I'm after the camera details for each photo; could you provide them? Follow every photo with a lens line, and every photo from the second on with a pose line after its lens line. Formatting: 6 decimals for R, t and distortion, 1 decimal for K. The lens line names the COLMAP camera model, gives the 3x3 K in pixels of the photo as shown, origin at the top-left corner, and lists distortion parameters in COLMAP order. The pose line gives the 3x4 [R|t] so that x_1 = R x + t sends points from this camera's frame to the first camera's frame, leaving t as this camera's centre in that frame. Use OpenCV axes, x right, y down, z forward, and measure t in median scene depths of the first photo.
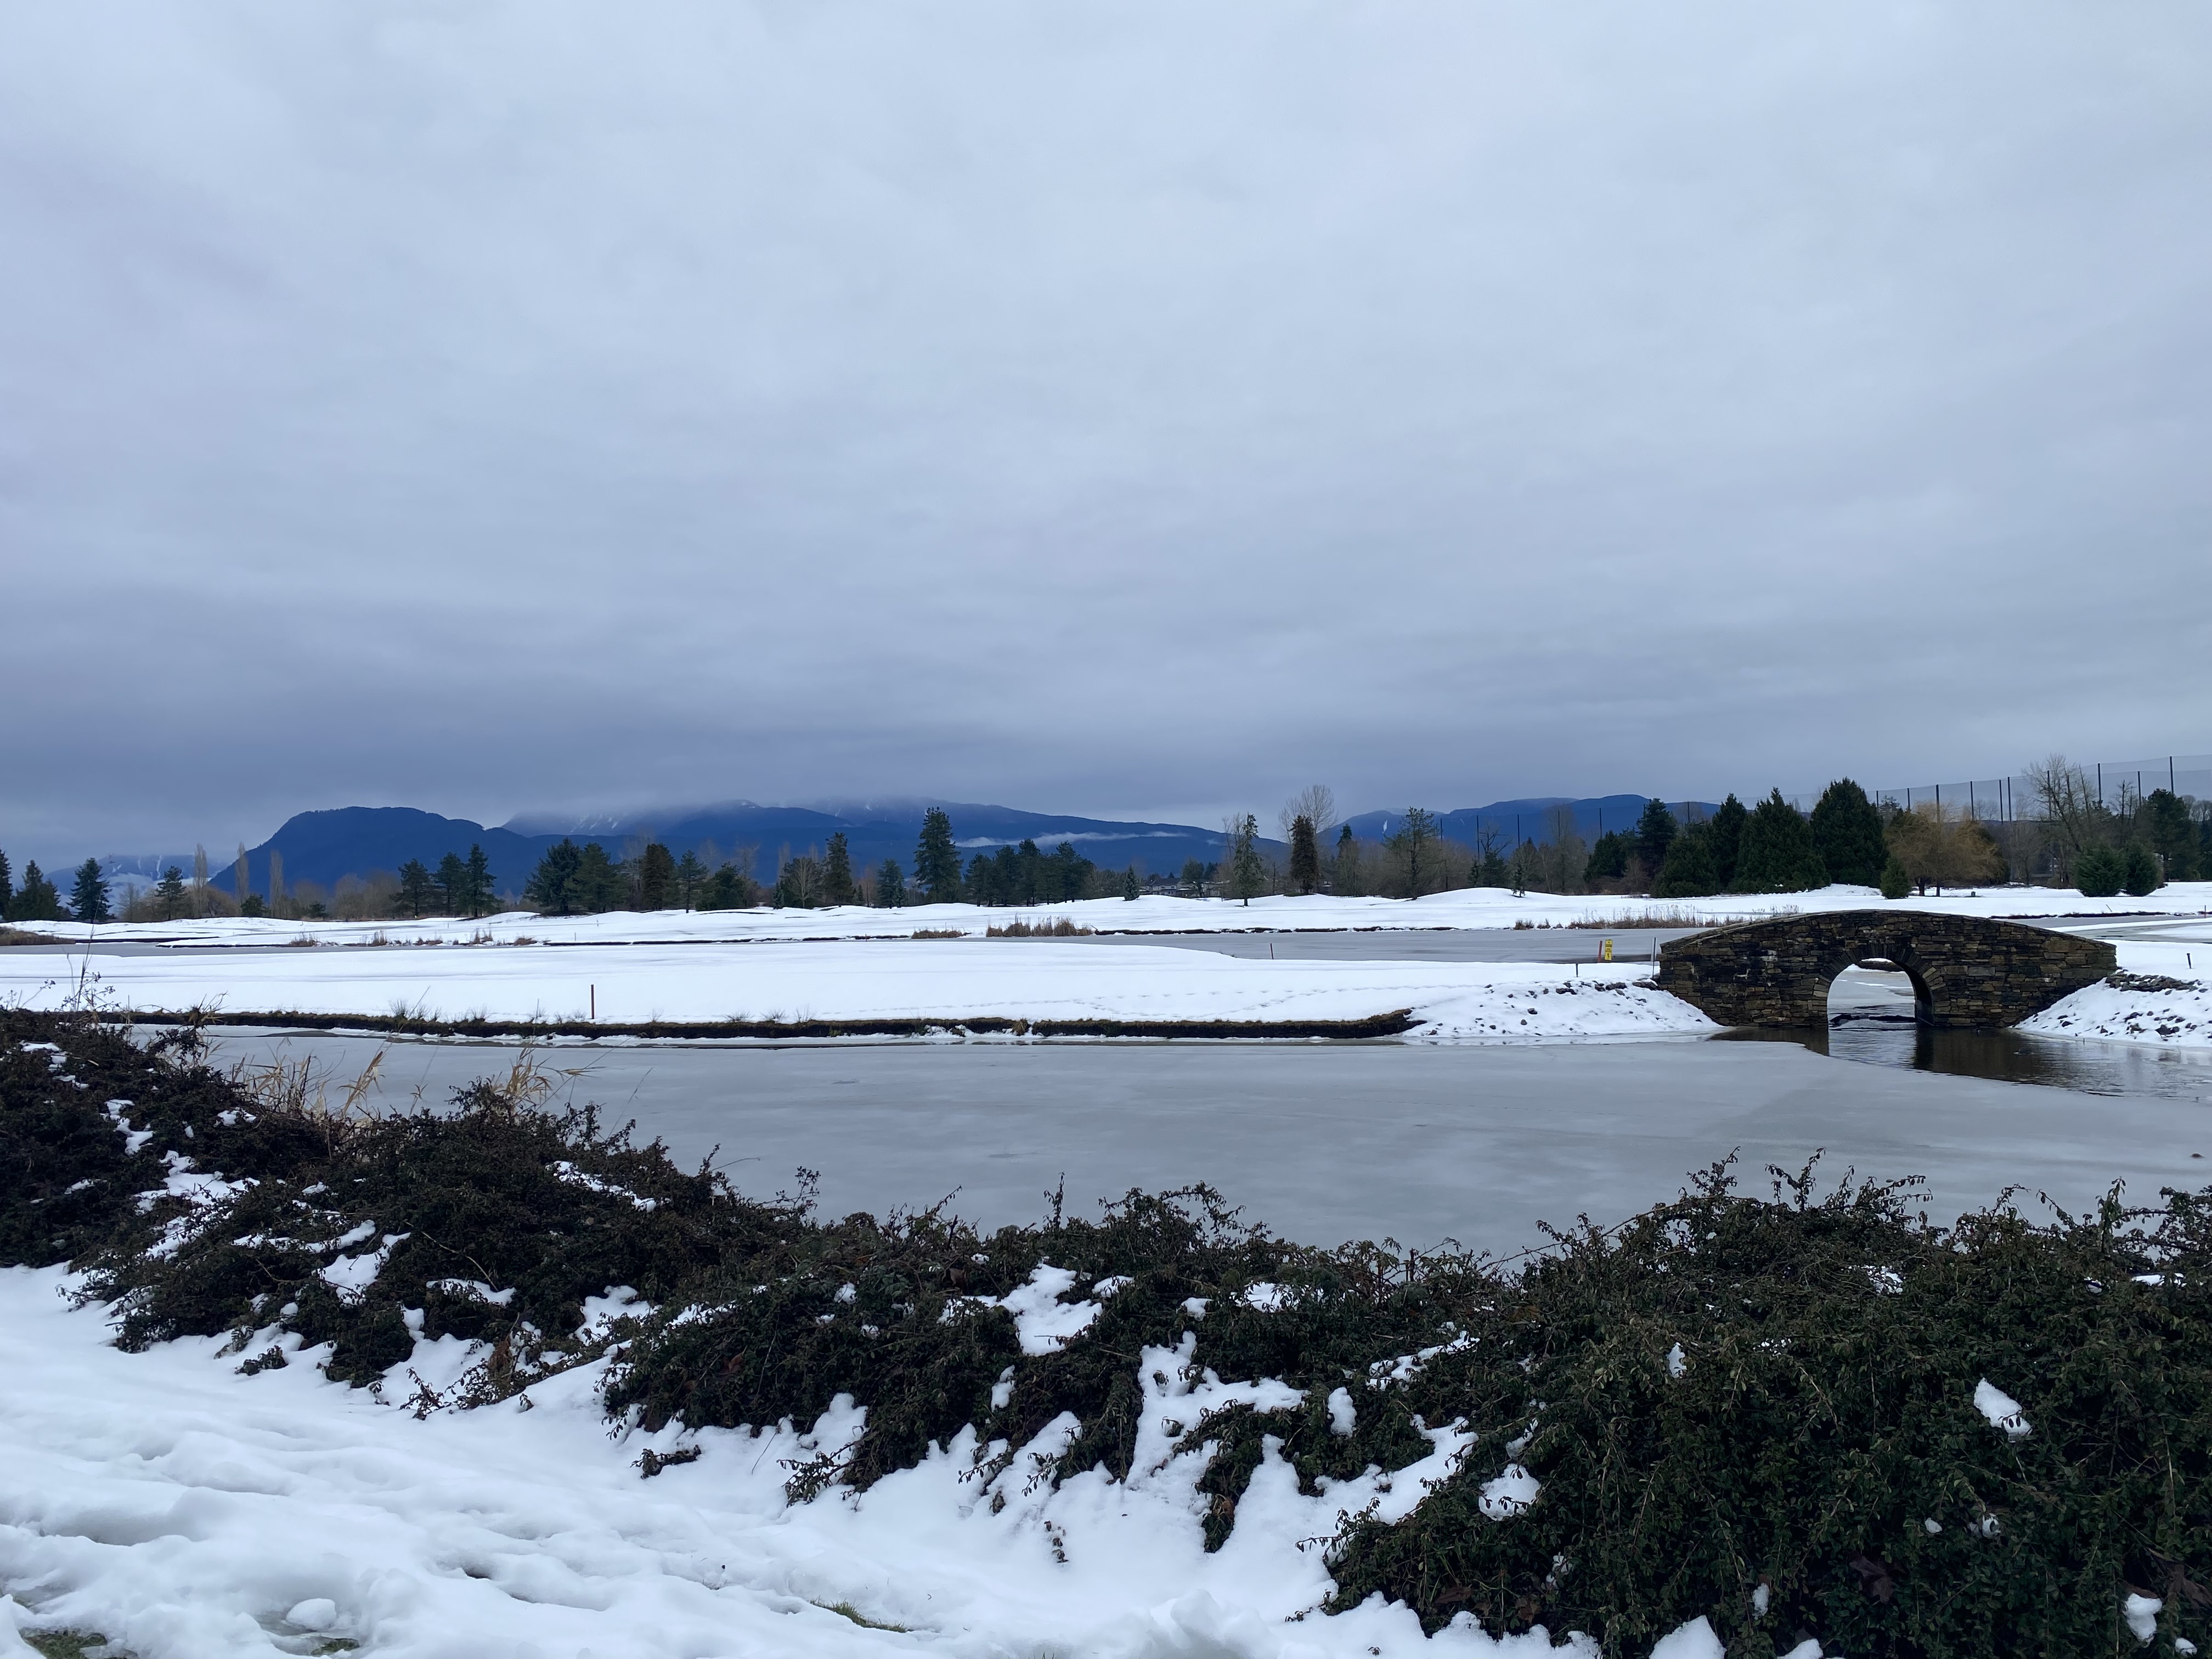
lens RADIAL K [[1713.8, 0, 1086.2], [0, 1713.8, 813.6], [0, 0, 1]] dist [0.148042, -0.334486]
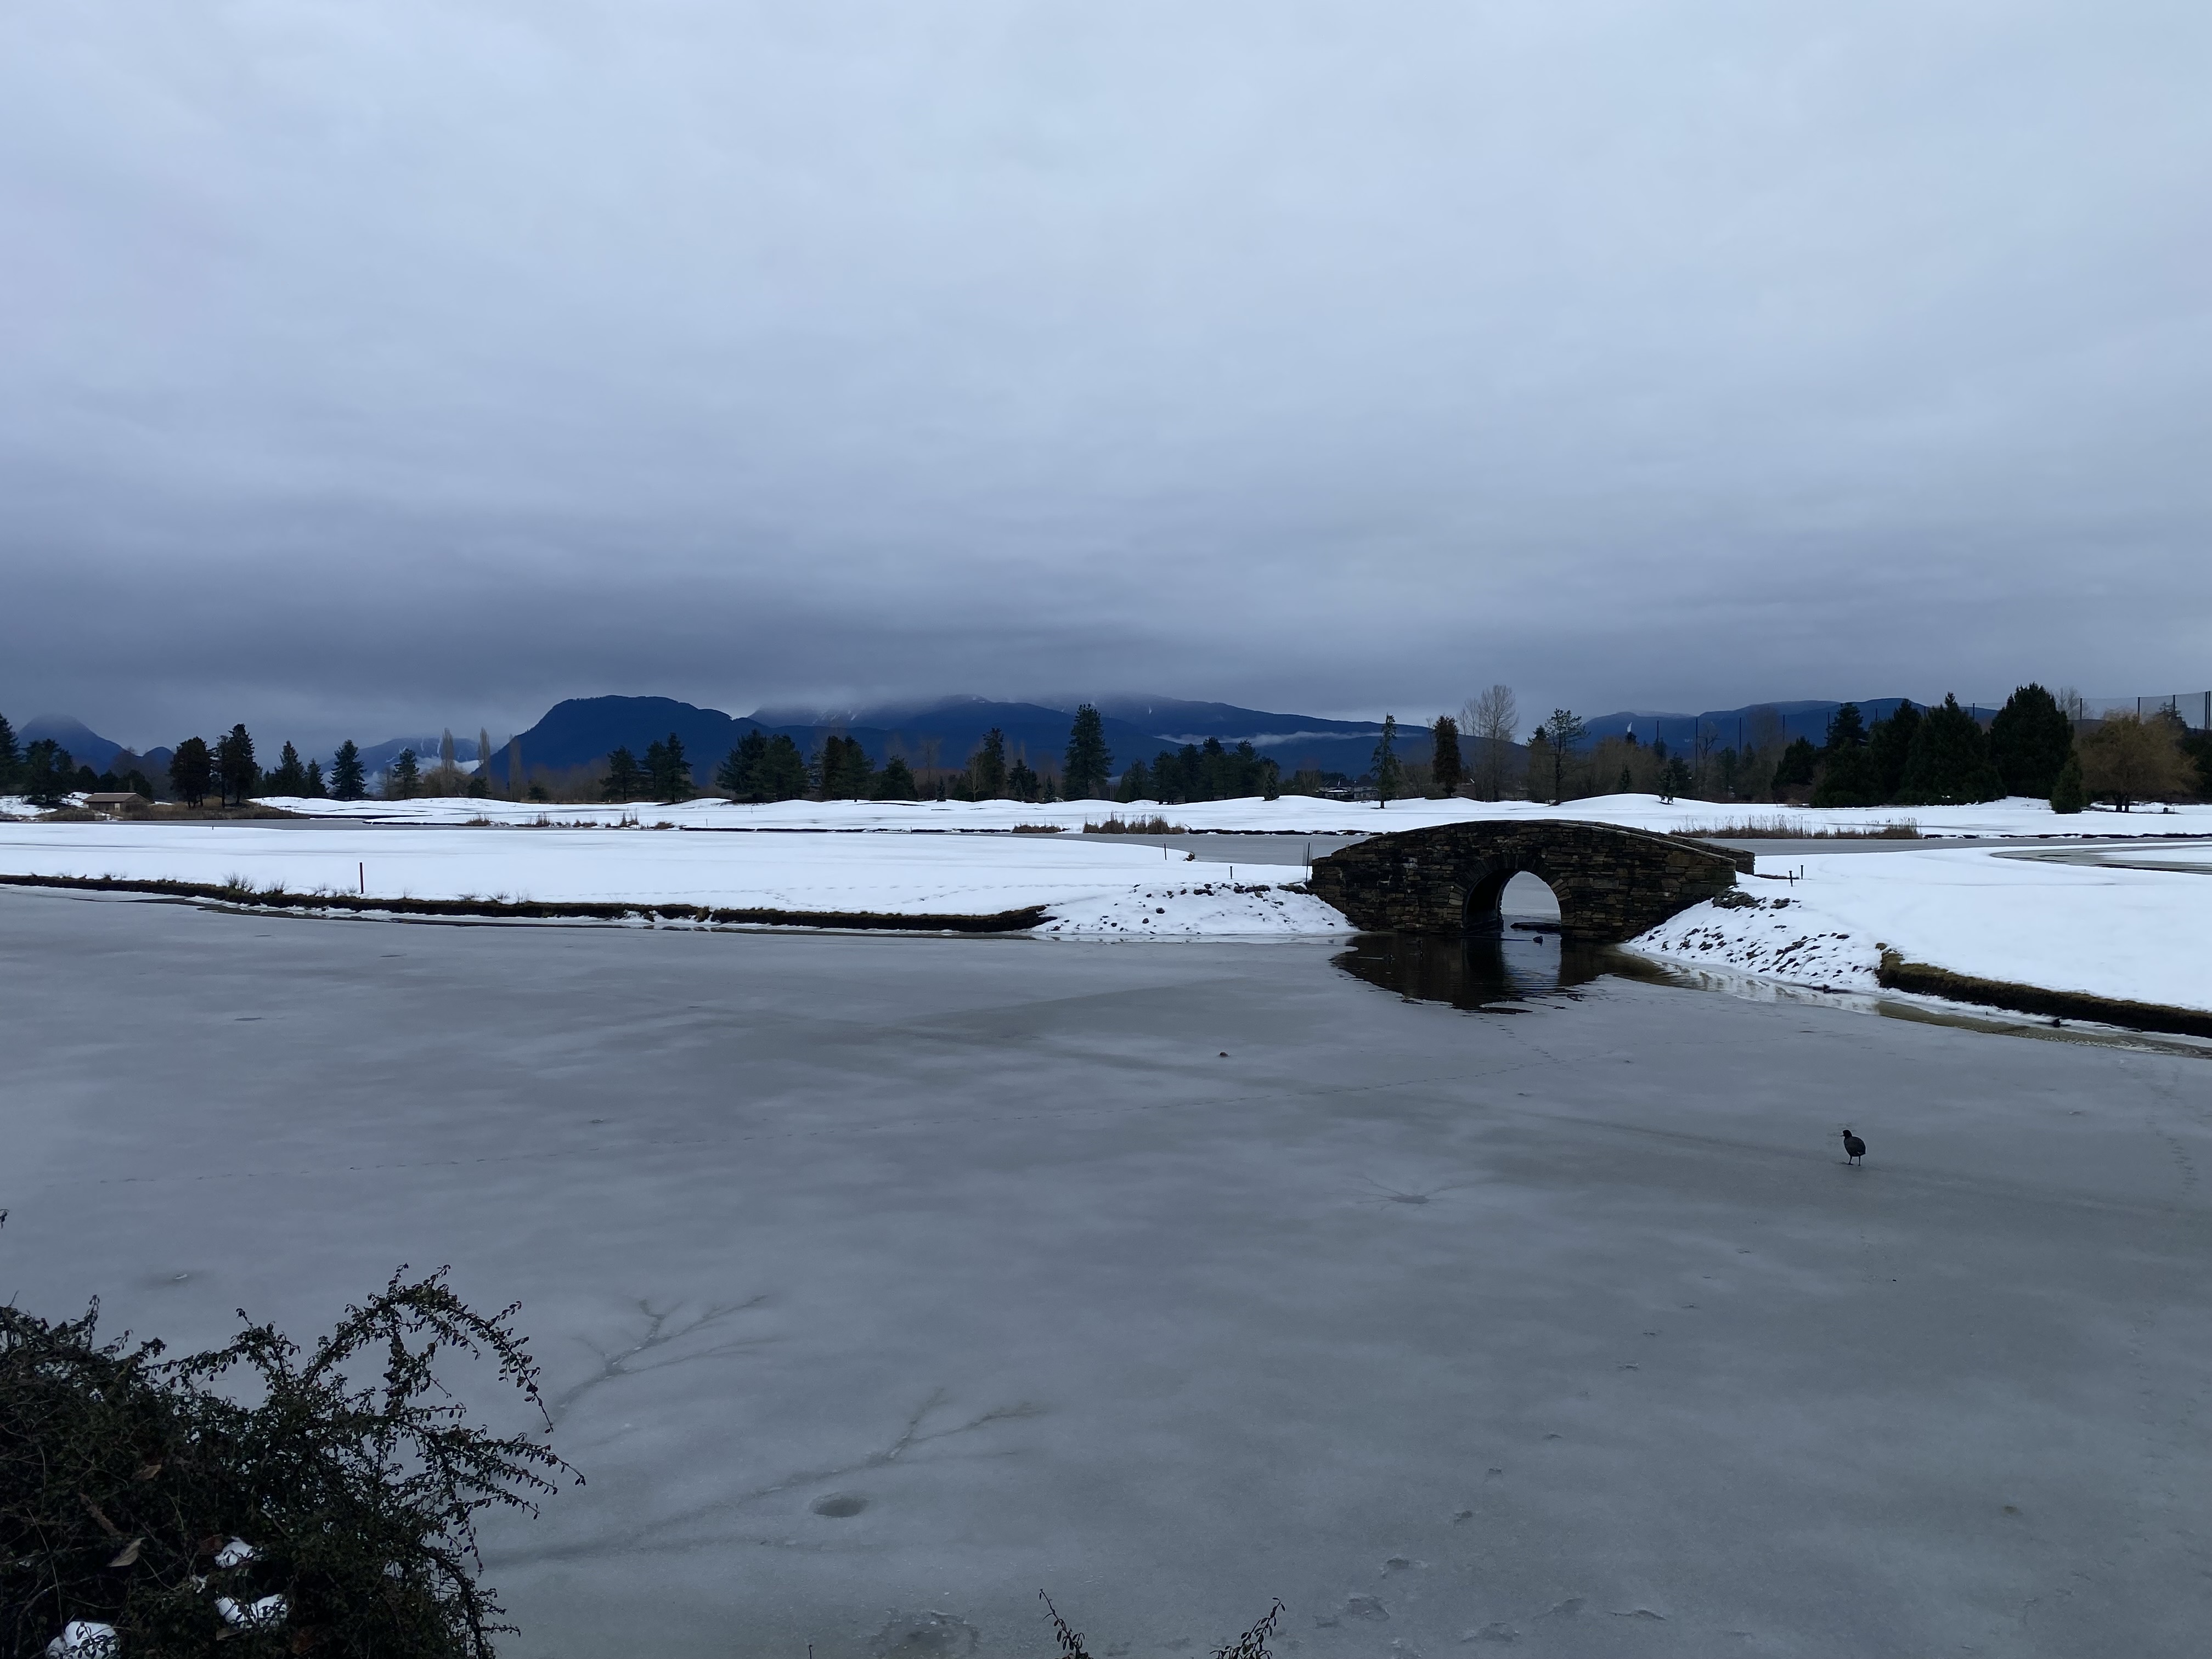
lens RADIAL K [[1712.9, 0, 1085.9], [0, 1712.9, 835.2], [0, 0, 1]] dist [0.187344, -0.519372]
pose [[0.989324, 0.023575, -0.143815, 0.329739], [-0.013116, 0.997228, 0.073242, -0.004728], [0.145143, -0.070574, 0.986891, -0.011393]]
